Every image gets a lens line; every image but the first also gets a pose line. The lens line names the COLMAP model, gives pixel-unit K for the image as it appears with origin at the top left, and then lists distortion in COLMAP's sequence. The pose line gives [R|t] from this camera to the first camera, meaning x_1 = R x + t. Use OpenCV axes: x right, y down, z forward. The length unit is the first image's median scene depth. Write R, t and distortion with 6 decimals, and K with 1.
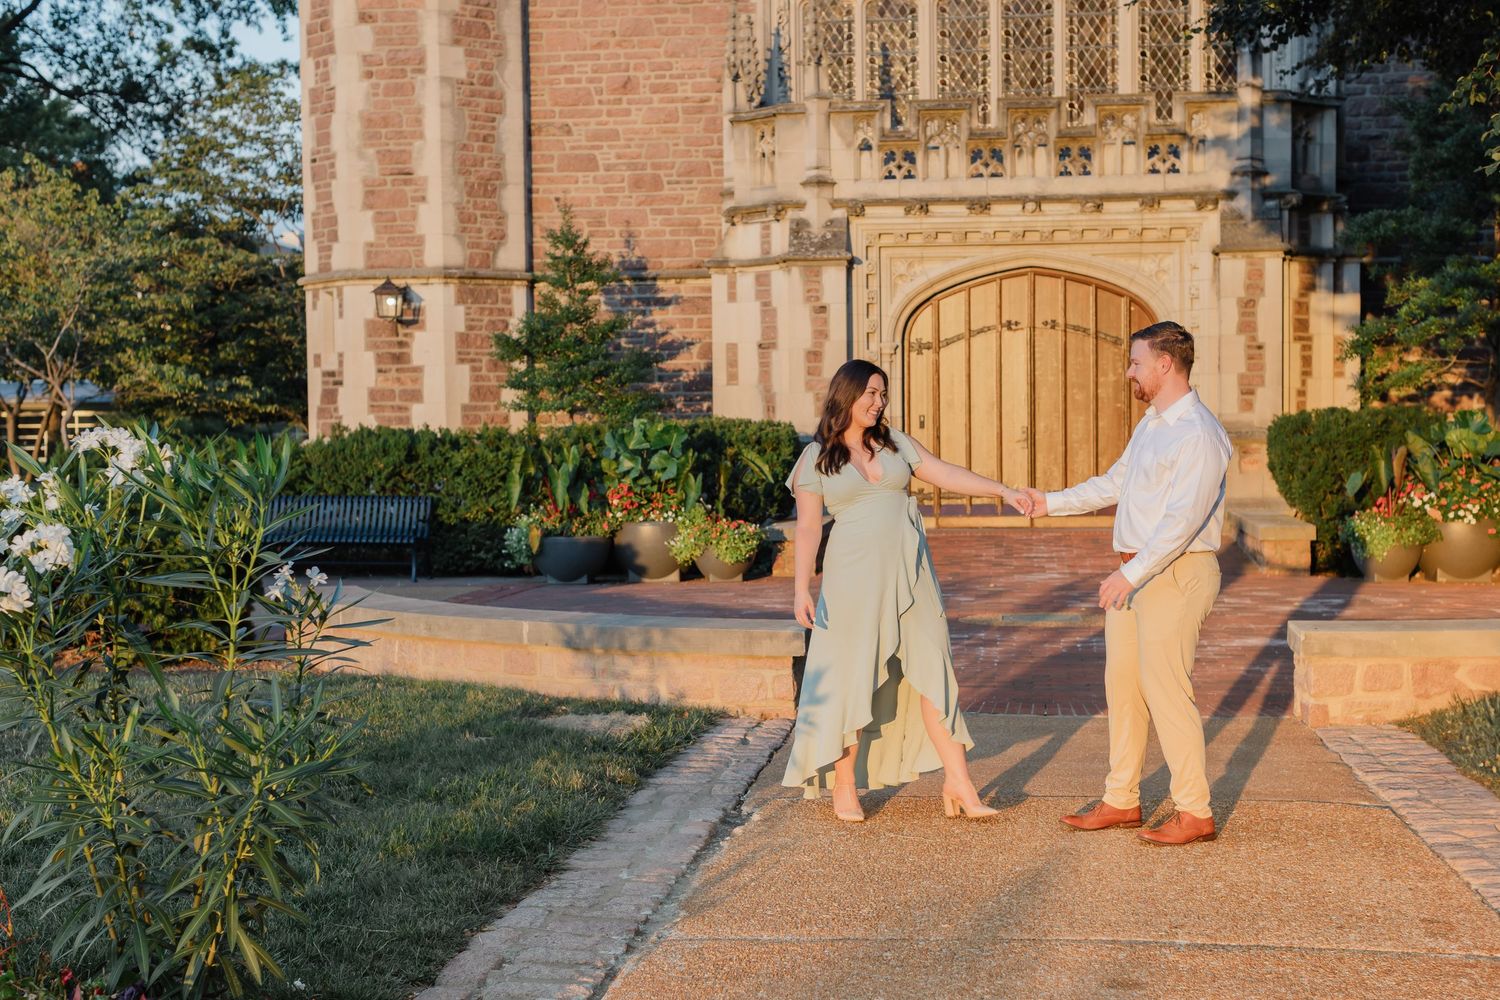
lens RADIAL K [[2208.8, 0, 774.2], [0, 2208.8, 517.3], [0, 0, 1]] dist [0.024729, -0.023132]
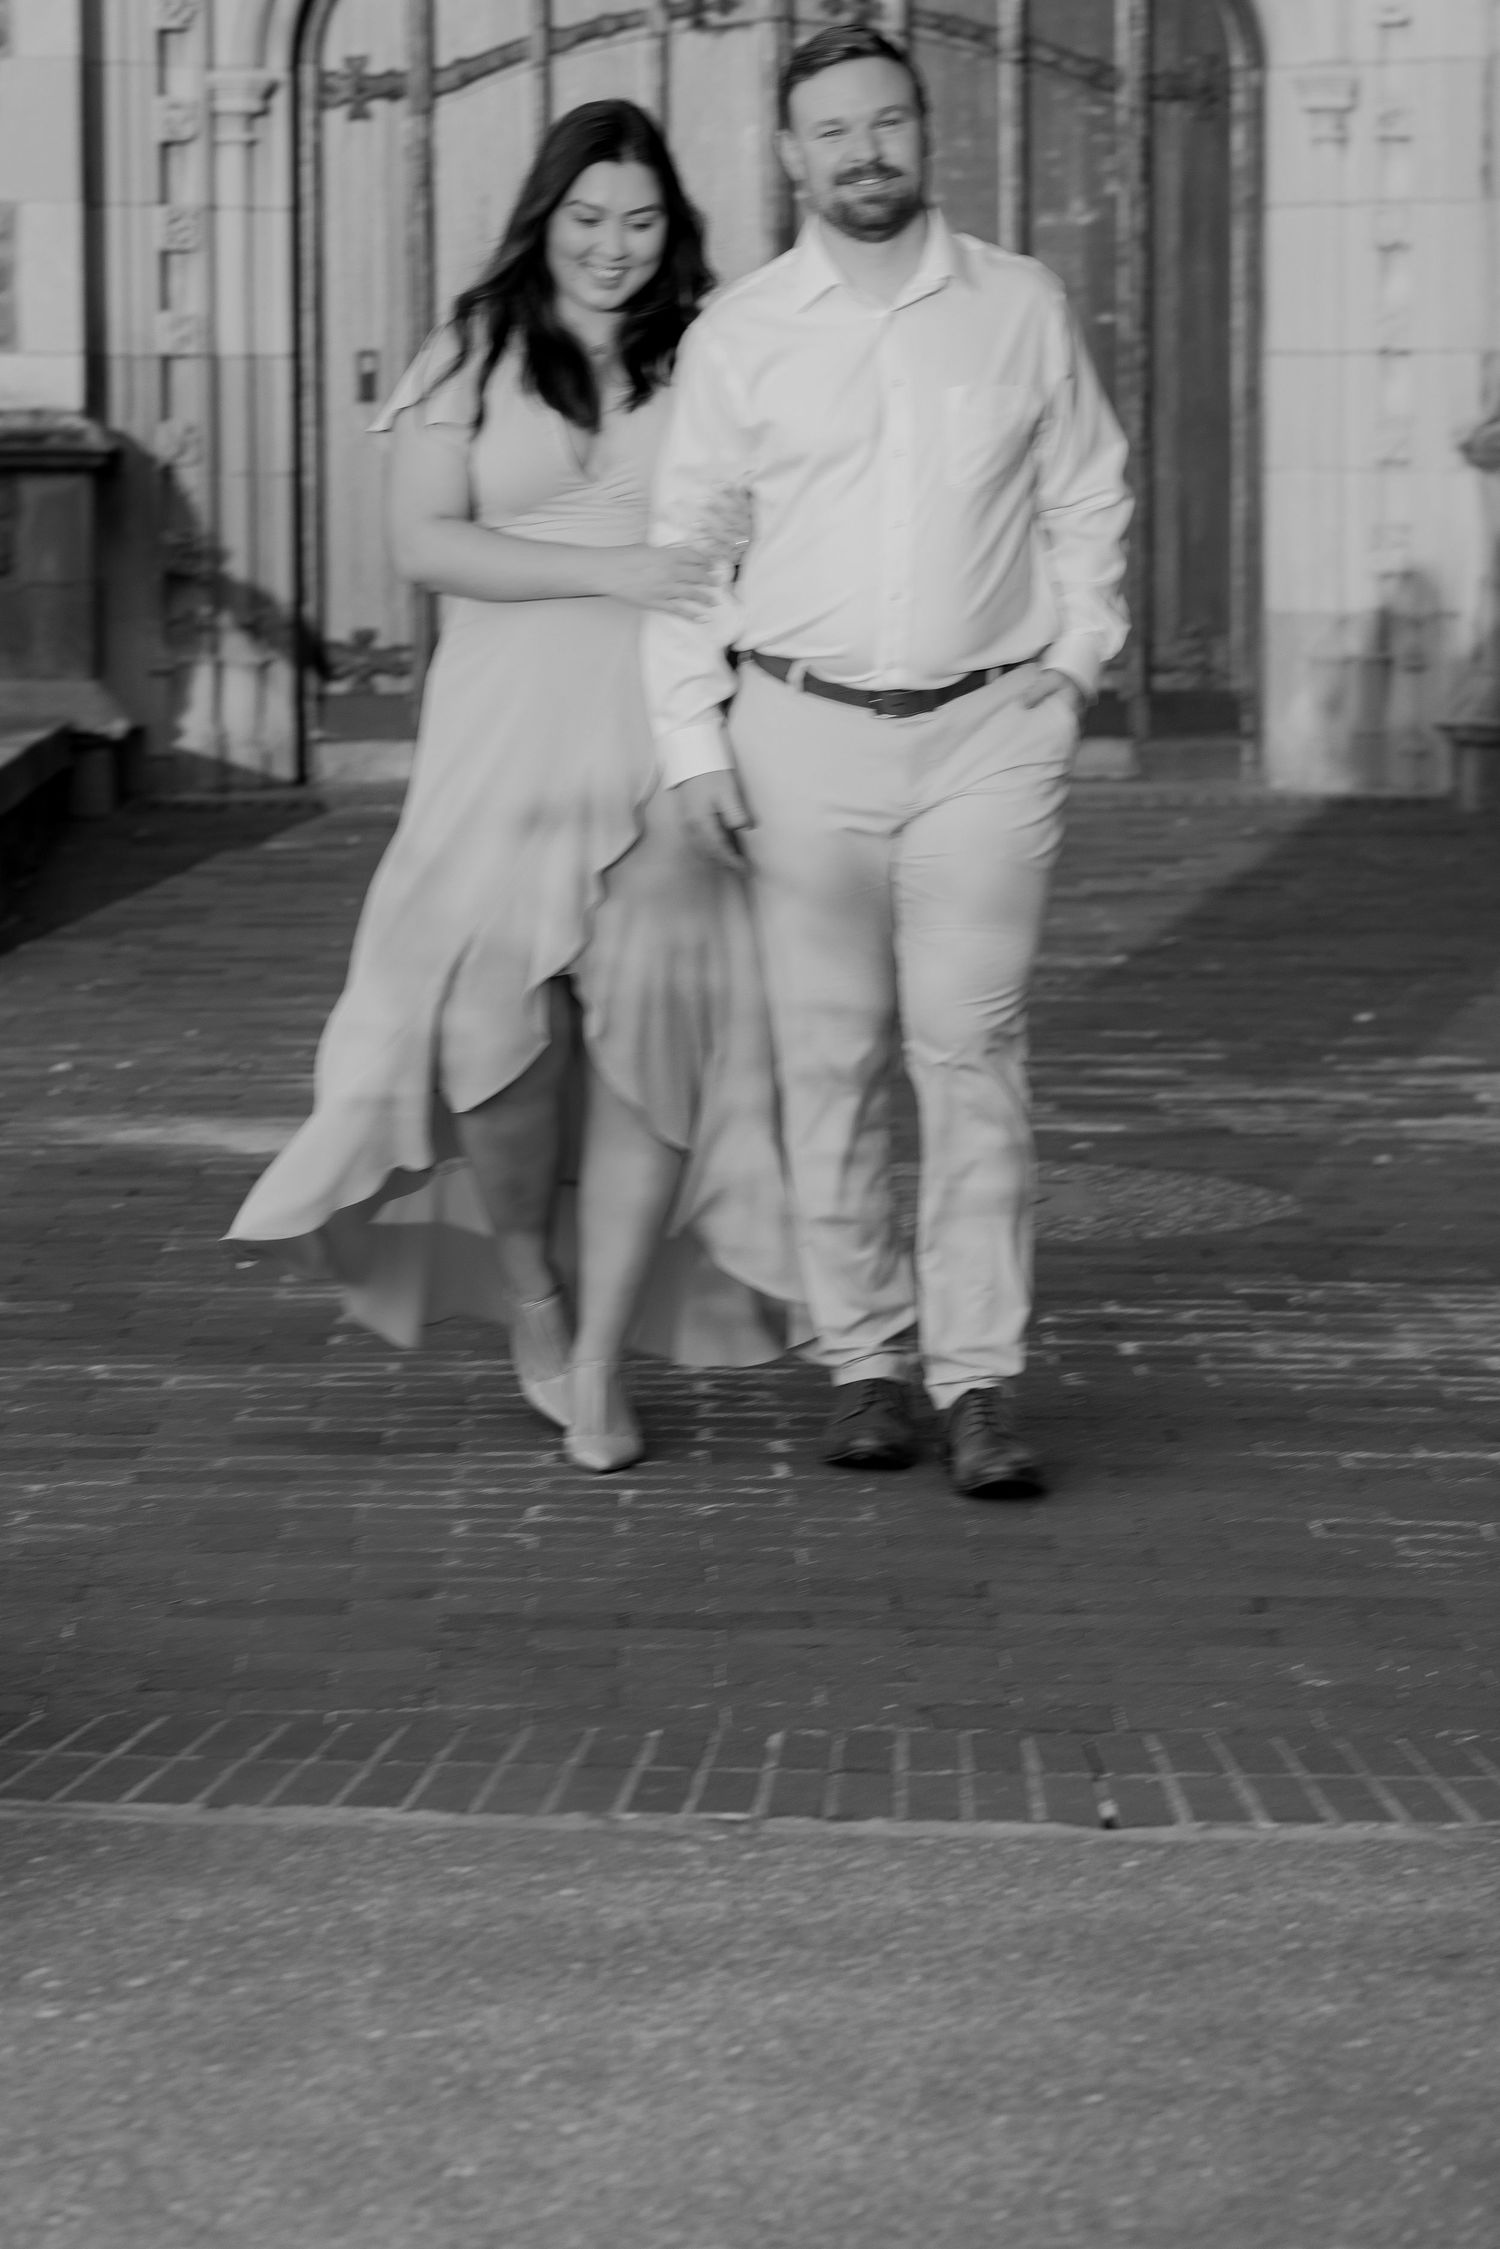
lens RADIAL K [[6801.2, 0, 750.0], [0, 6801.2, 1124.5], [0, 0, 1]] dist [-0.007138, -0.676952]
pose [[0.991545, -0.007368, 0.129558, 0.006649], [-0.000246, 0.998278, 0.058655, -0.001880], [-0.129767, -0.058191, 0.989836, 0.193440]]
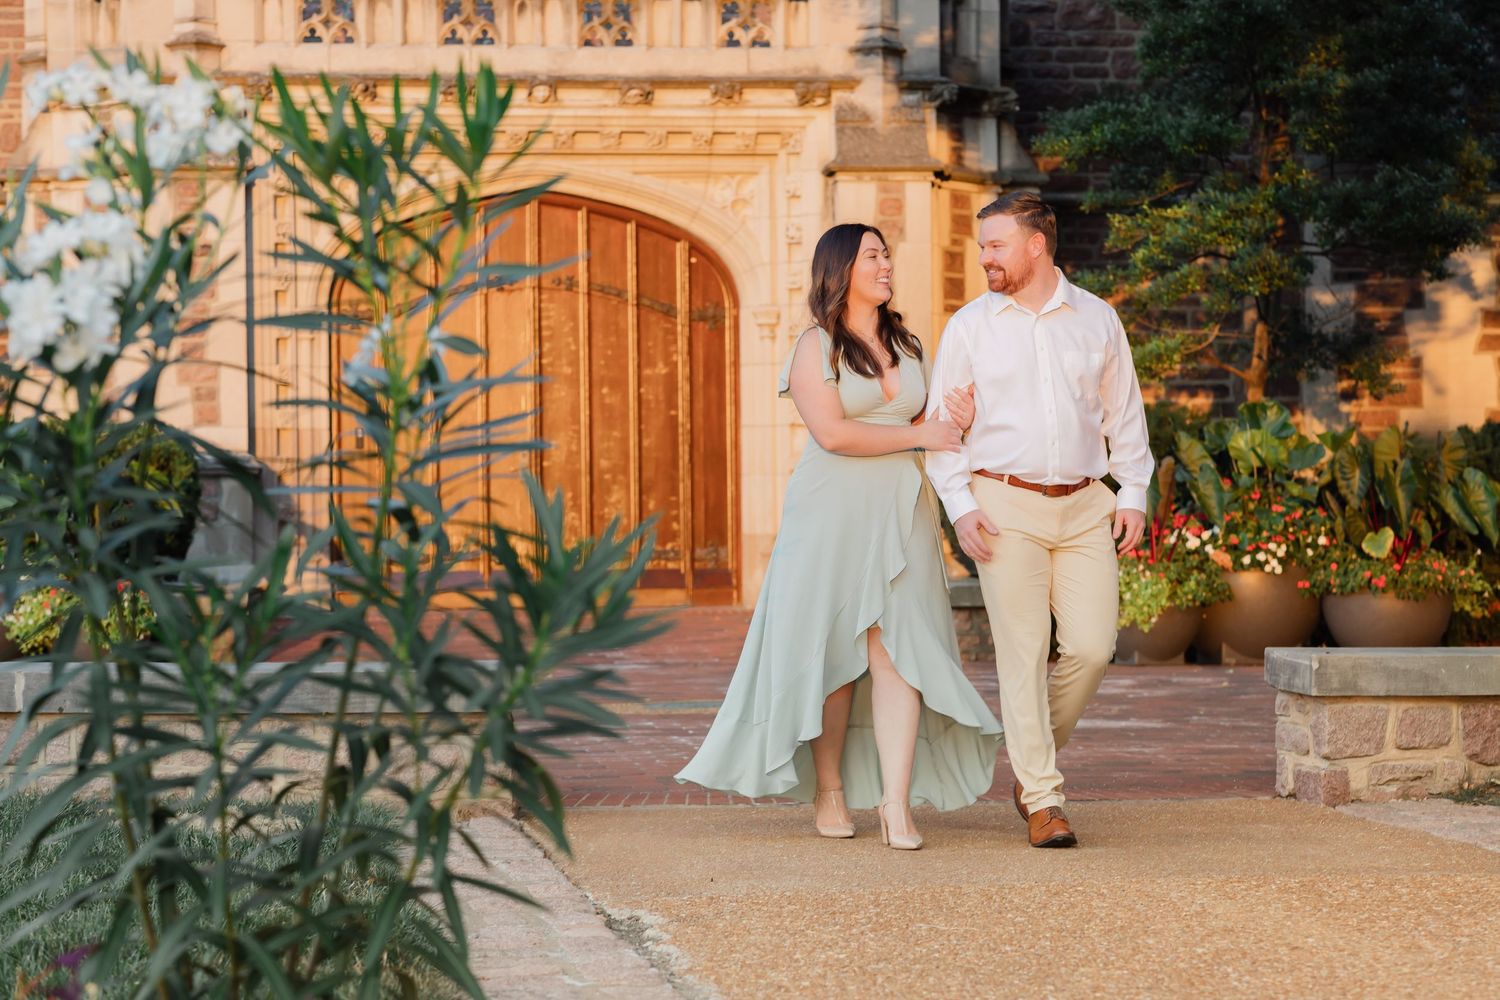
lens RADIAL K [[3530.4, 0, 752.3], [0, 3530.4, 521.6], [0, 0, 1]] dist [0.054523, -0.128261]
pose [[0.967491, -0.001583, 0.252902, -0.078821], [0.012872, 0.998993, -0.042989, 0.024426], [-0.252579, 0.044847, 0.966536, 0.022501]]
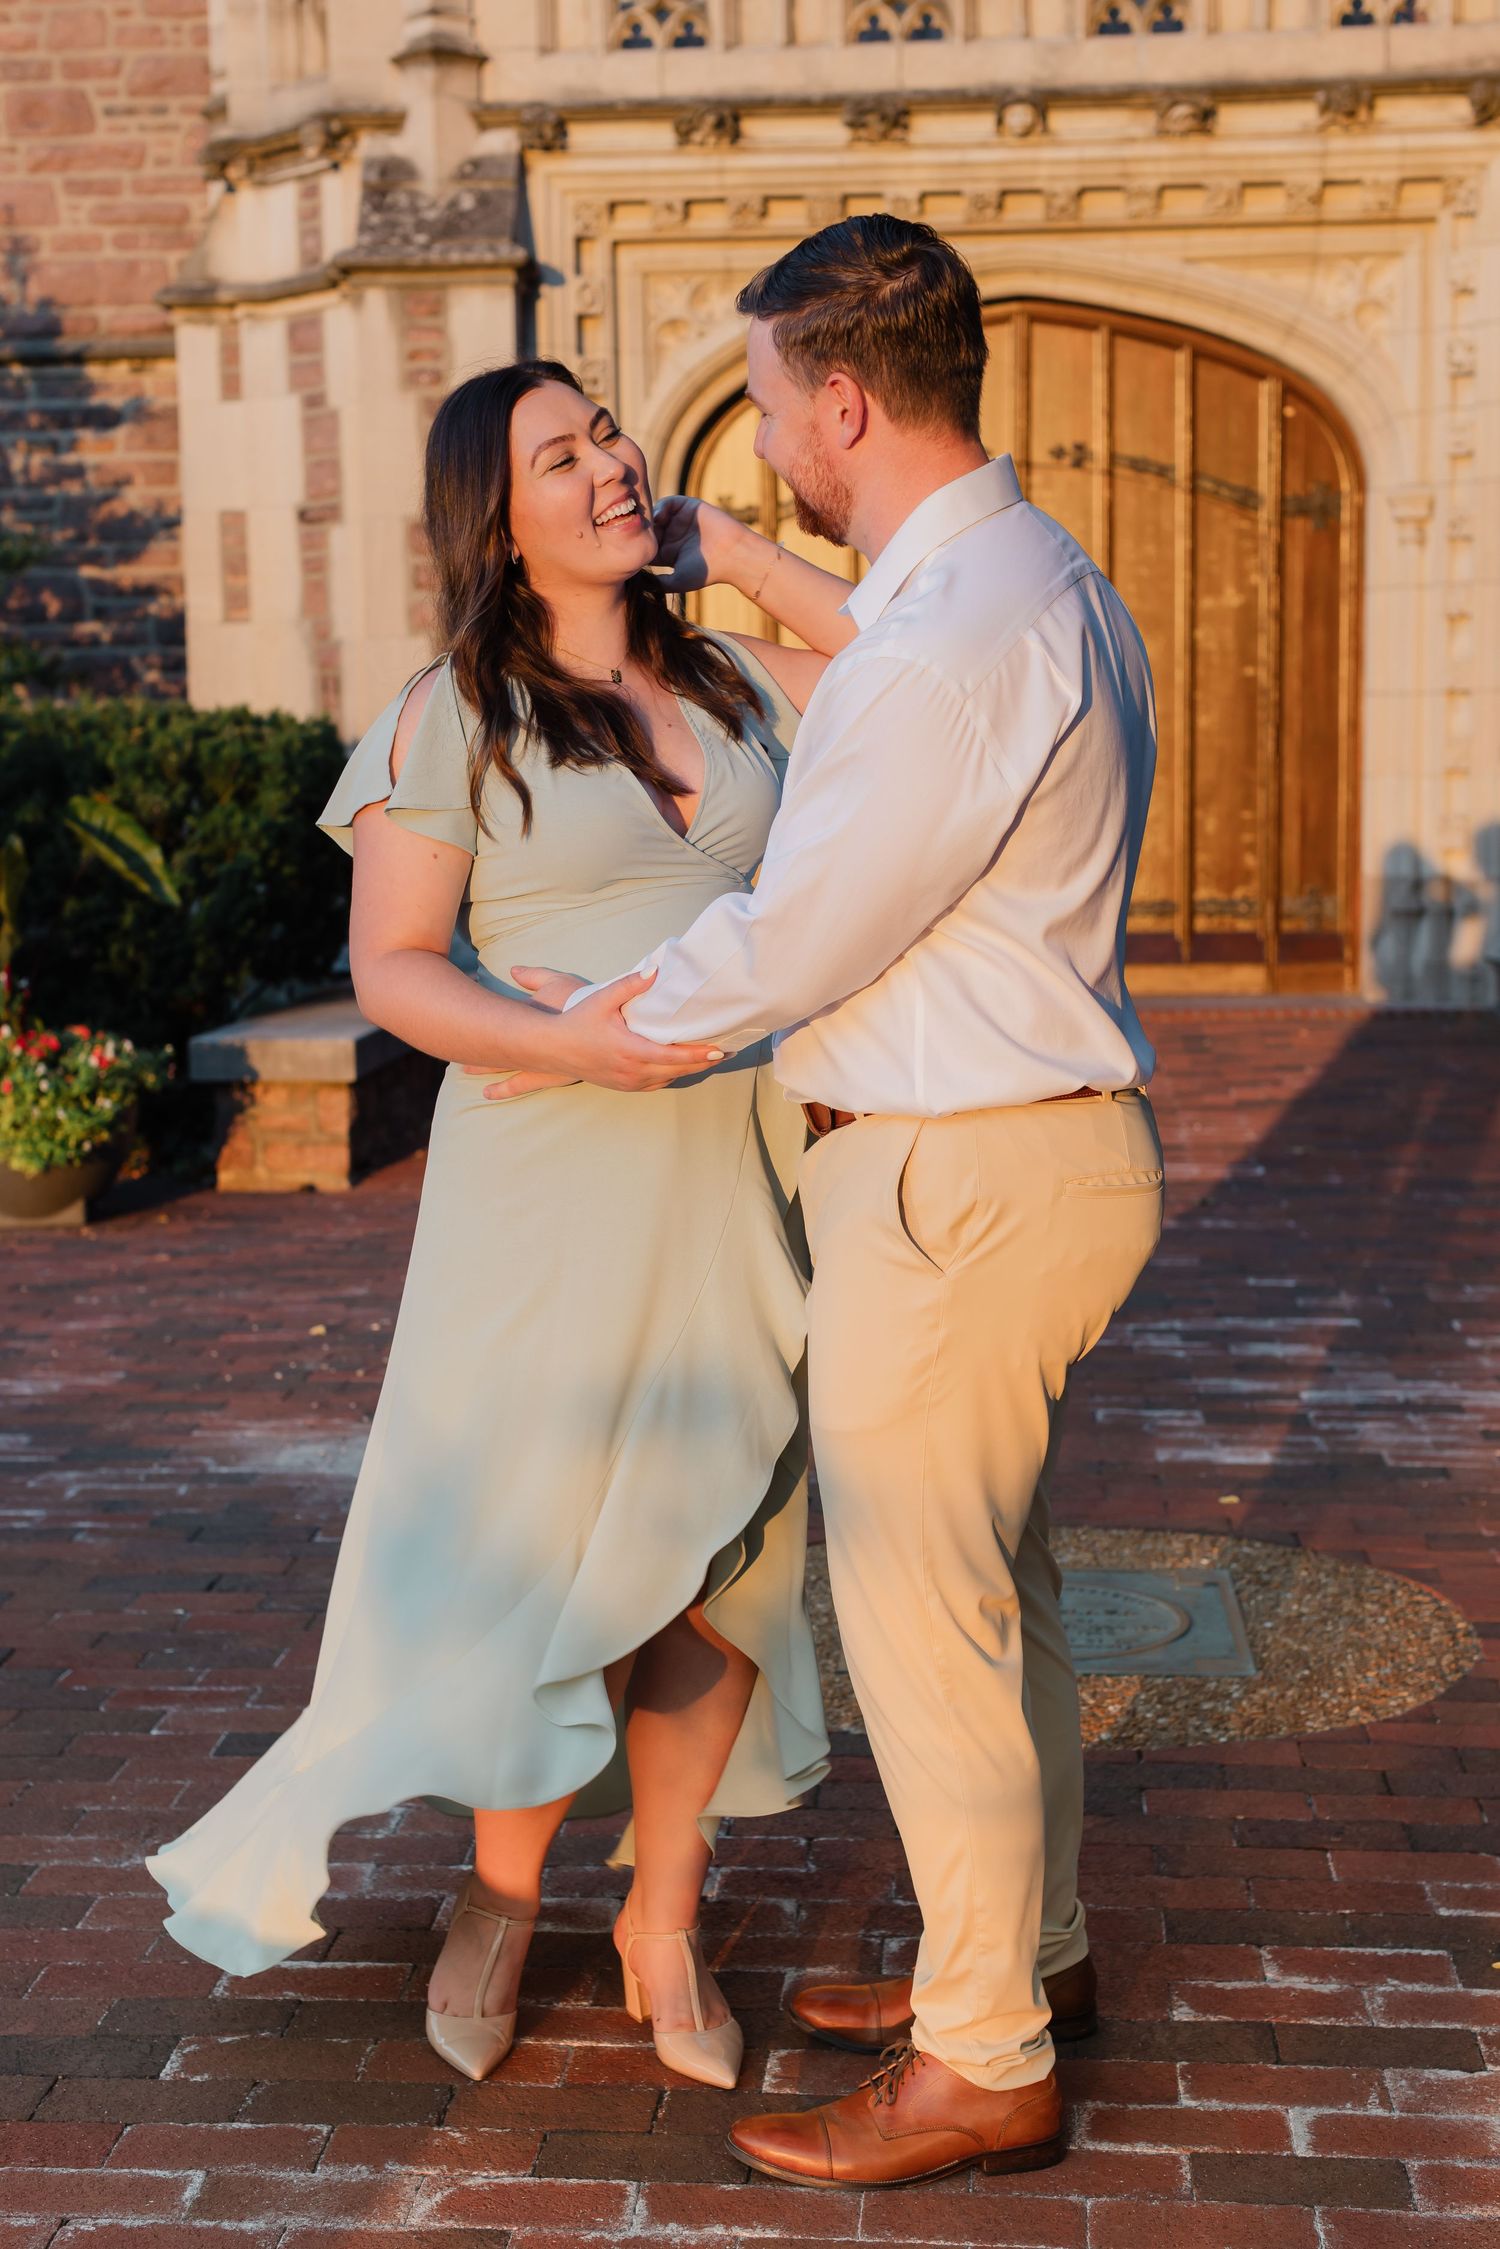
lens RADIAL K [[3161.7, 0, 750.0], [0, 3161.7, 1124.5], [0, 0, 1]] dist [0.039065, -0.082717]
pose [[0.999616, -0.006927, 0.026820, 0.056178], [0.004852, 0.997044, 0.076678, -0.015605], [-0.027272, -0.076519, 0.996695, 0.464541]]
